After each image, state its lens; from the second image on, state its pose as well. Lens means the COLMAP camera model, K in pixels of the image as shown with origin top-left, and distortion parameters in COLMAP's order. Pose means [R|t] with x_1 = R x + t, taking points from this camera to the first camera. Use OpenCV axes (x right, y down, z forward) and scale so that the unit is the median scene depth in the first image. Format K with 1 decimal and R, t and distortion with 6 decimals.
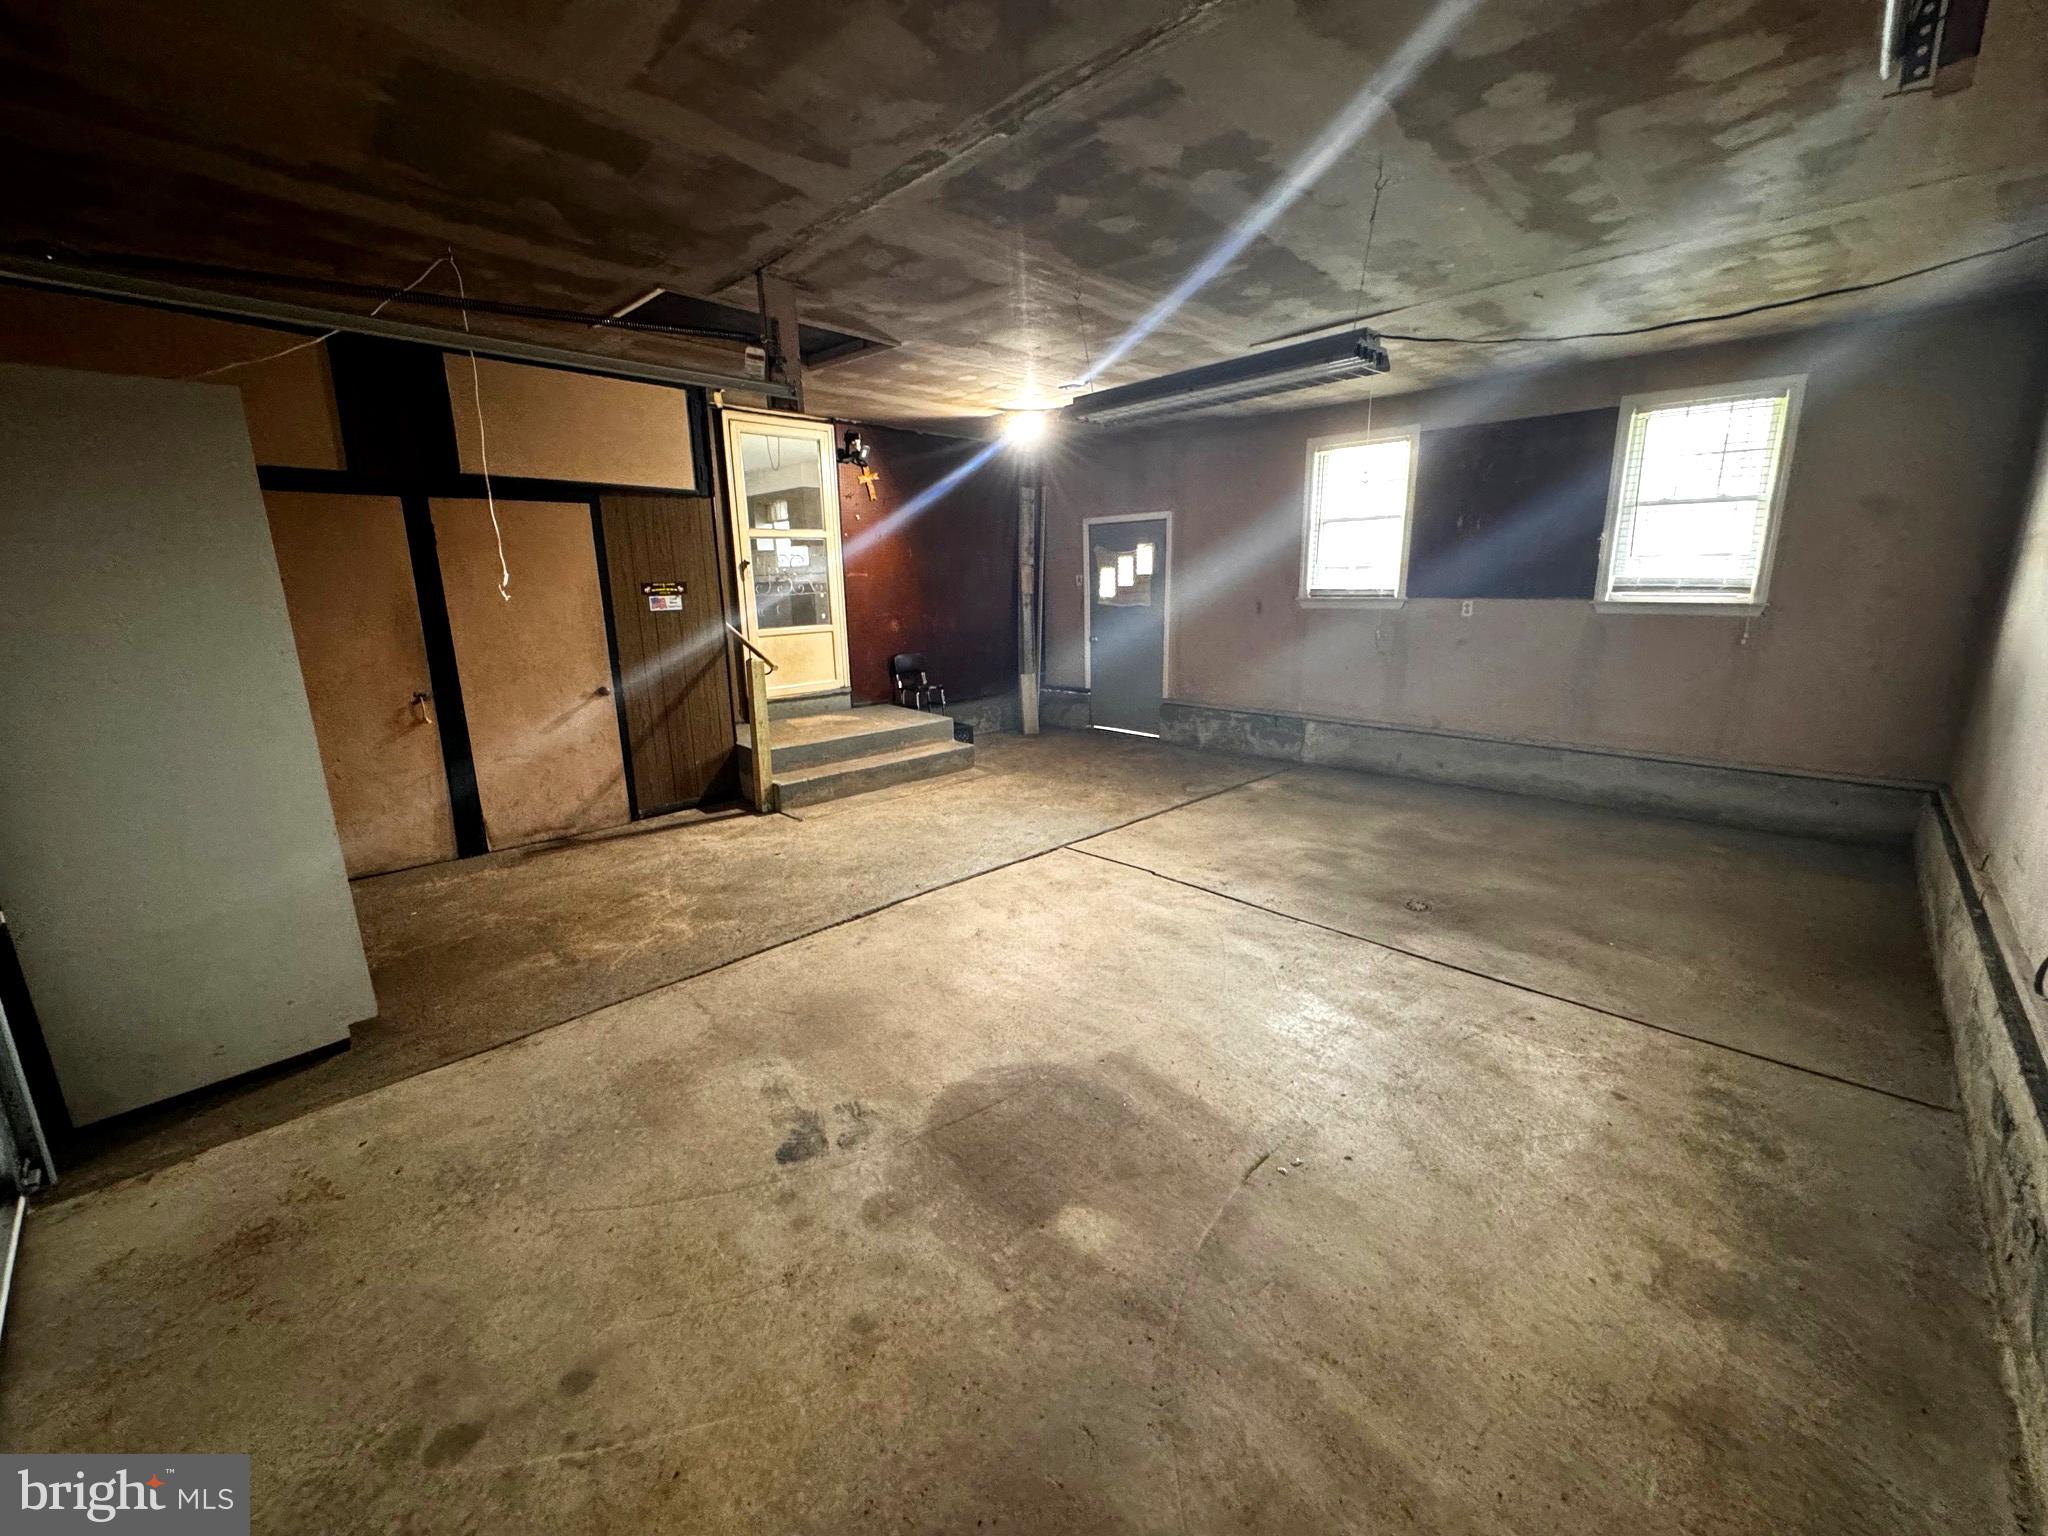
lens RADIAL K [[813.6, 0, 1022.5], [0, 813.6, 768.4], [0, 0, 1]] dist [-0.001733, -0.000678]
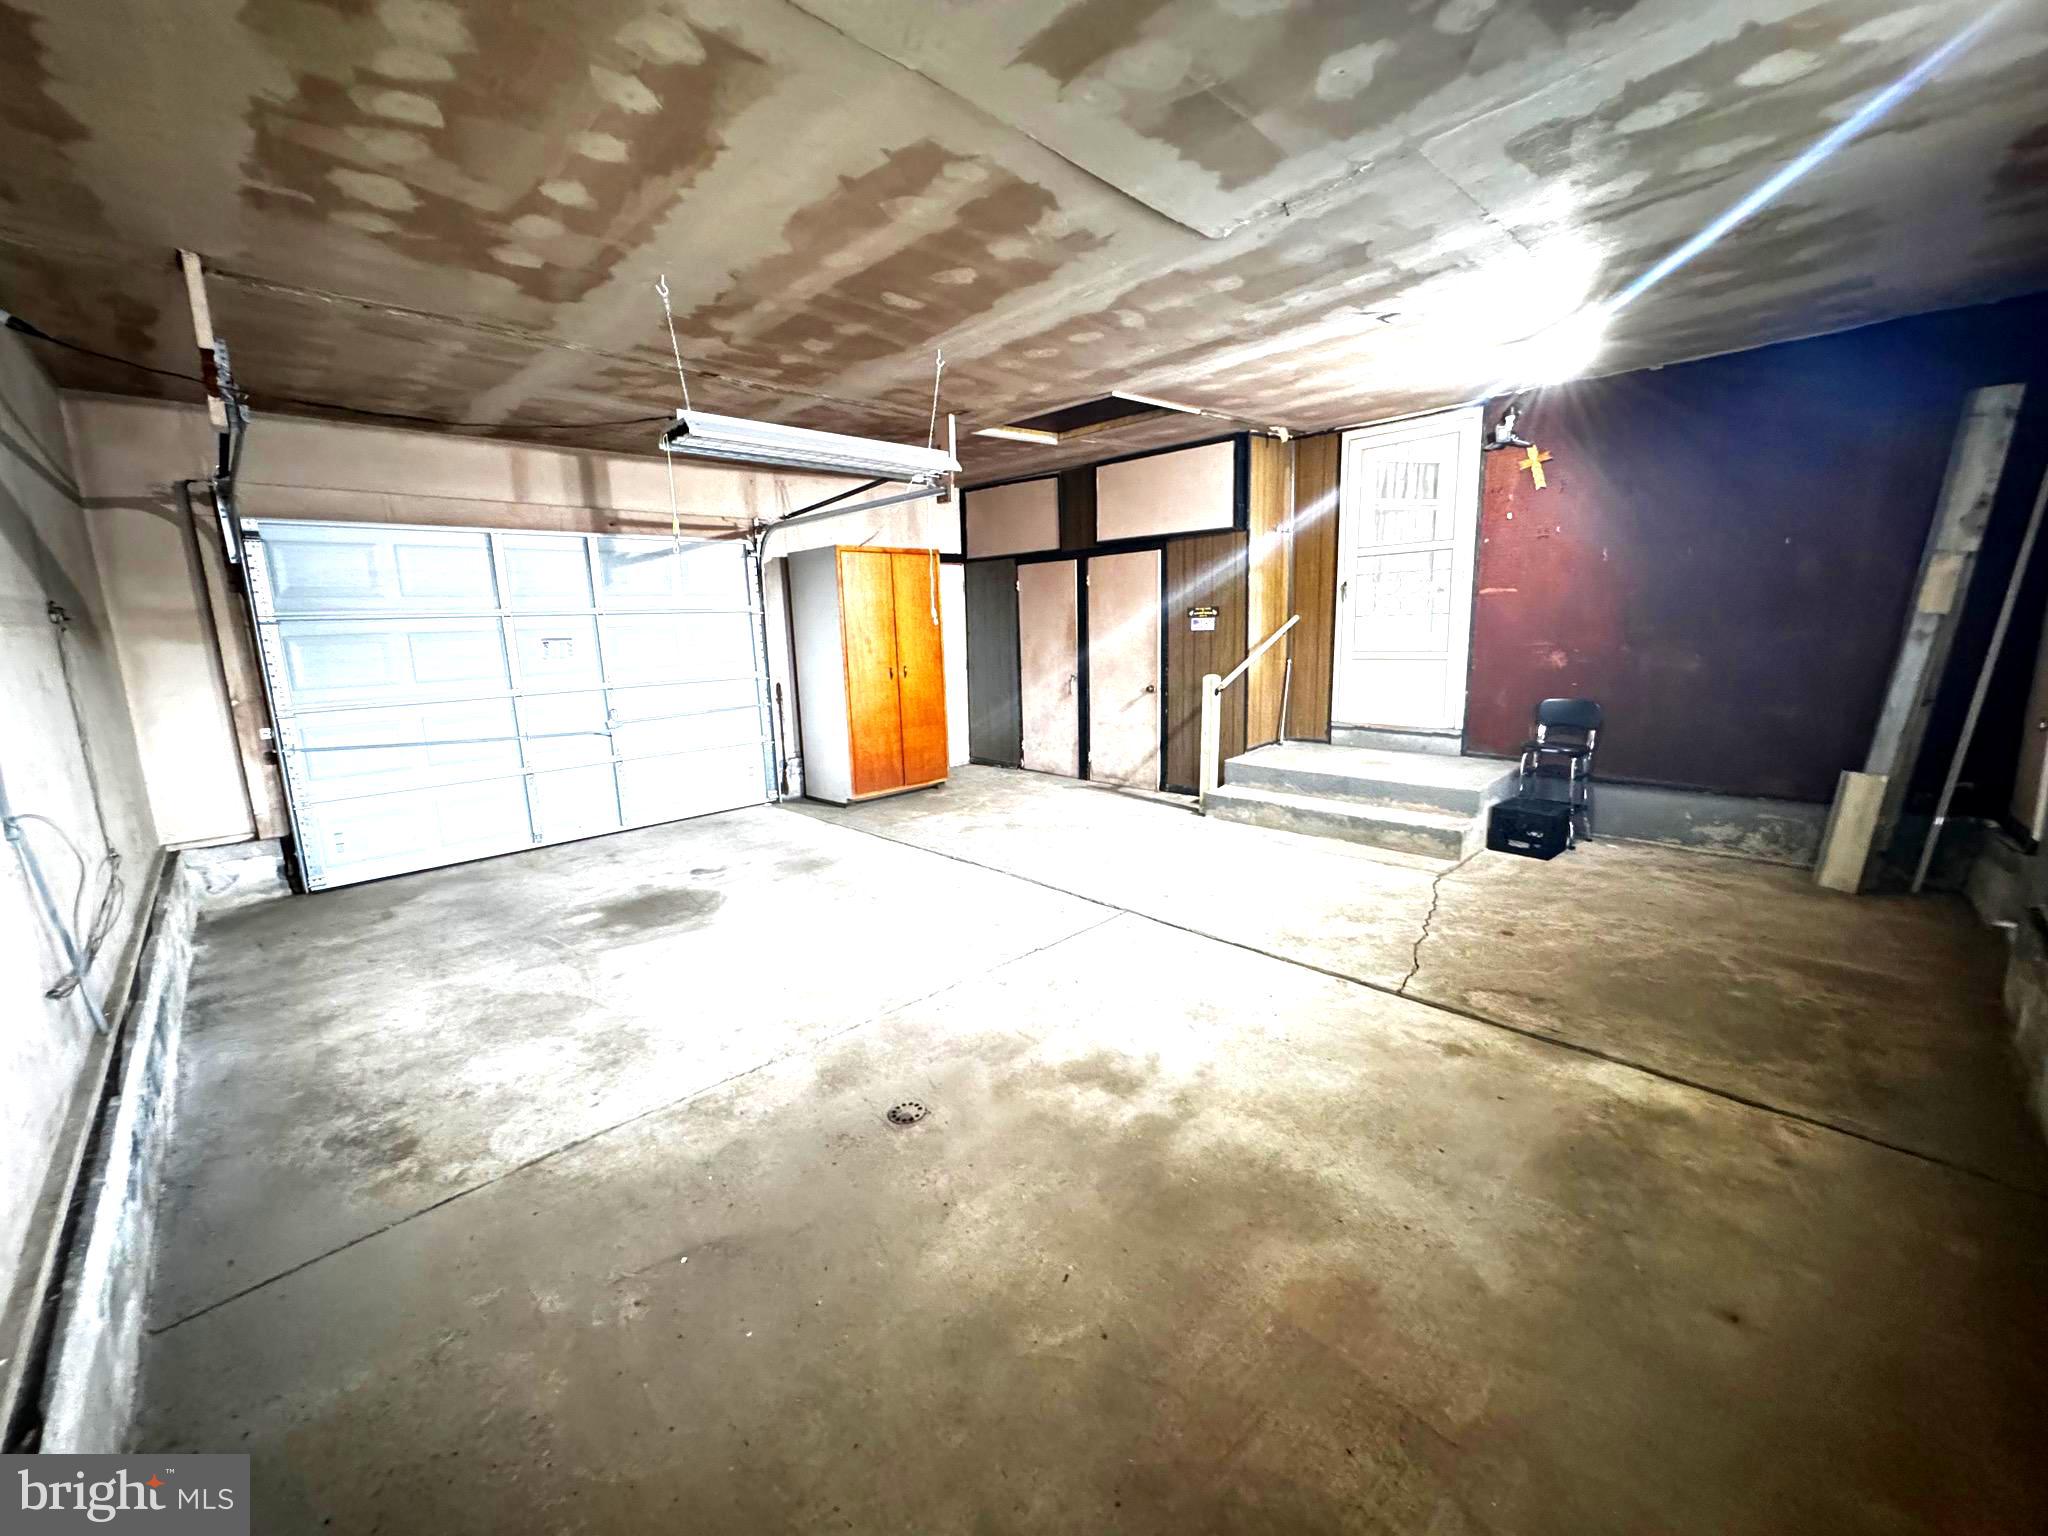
lens RADIAL K [[813.6, 0, 1022.4], [0, 813.6, 768.5], [0, 0, 1]] dist [-0.001733, -0.000678]
pose [[-0.022366, 0.196988, -0.980151, 0.884436], [-0.194383, 0.960829, 0.197540, -0.204420], [0.980671, 0.194943, 0.016801, 0.842413]]
